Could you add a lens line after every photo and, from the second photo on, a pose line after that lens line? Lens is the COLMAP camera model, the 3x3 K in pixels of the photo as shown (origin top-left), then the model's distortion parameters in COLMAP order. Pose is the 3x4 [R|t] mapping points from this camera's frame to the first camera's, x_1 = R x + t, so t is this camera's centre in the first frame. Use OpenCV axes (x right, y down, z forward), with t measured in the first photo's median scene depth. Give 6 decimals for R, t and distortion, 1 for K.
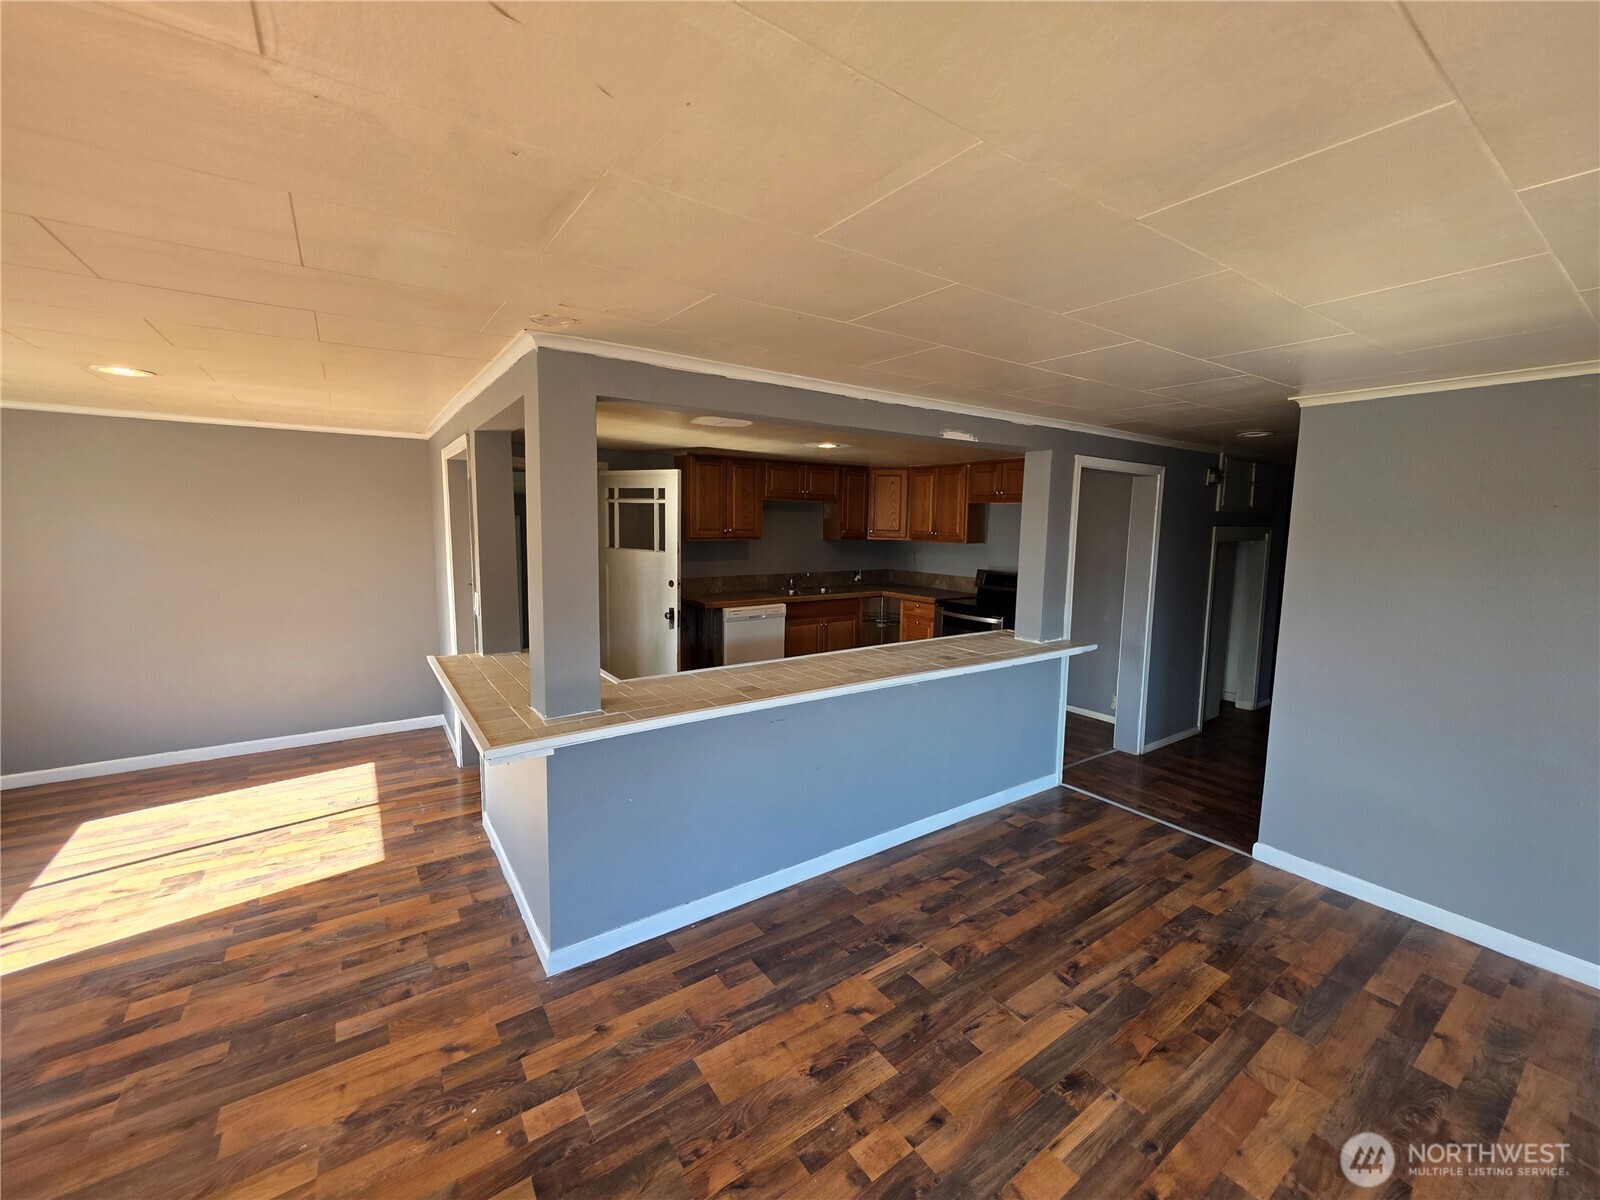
lens RADIAL K [[637.9, 0, 798.6], [0, 637.9, 590.6], [0, 0, 1]] dist [-0.000537, -0.000030]
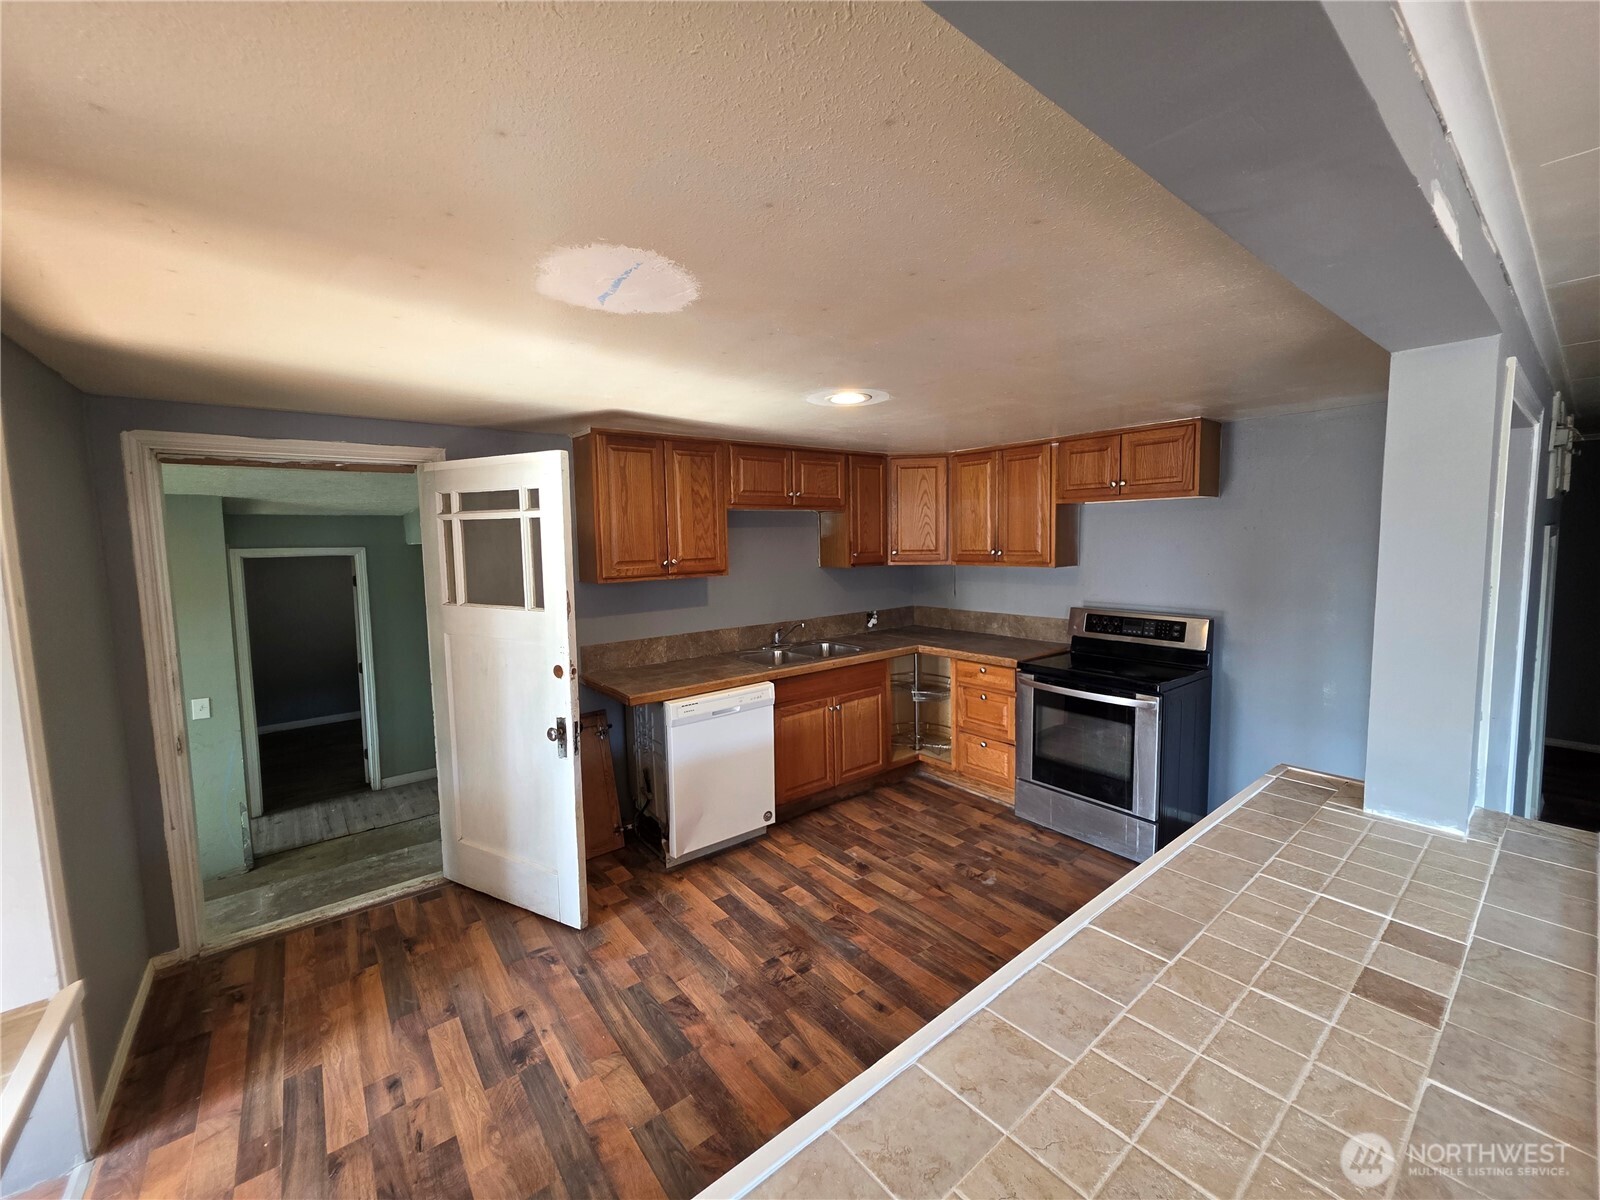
lens RADIAL K [[637.9, 0, 798.6], [0, 637.9, 590.6], [0, 0, 1]] dist [-0.000537, -0.000030]
pose [[0.997321, -0.040463, 0.060935, -0.028263], [0.042173, 0.998745, -0.027035, -0.044974], [-0.059764, 0.029532, 0.997776, 0.389948]]
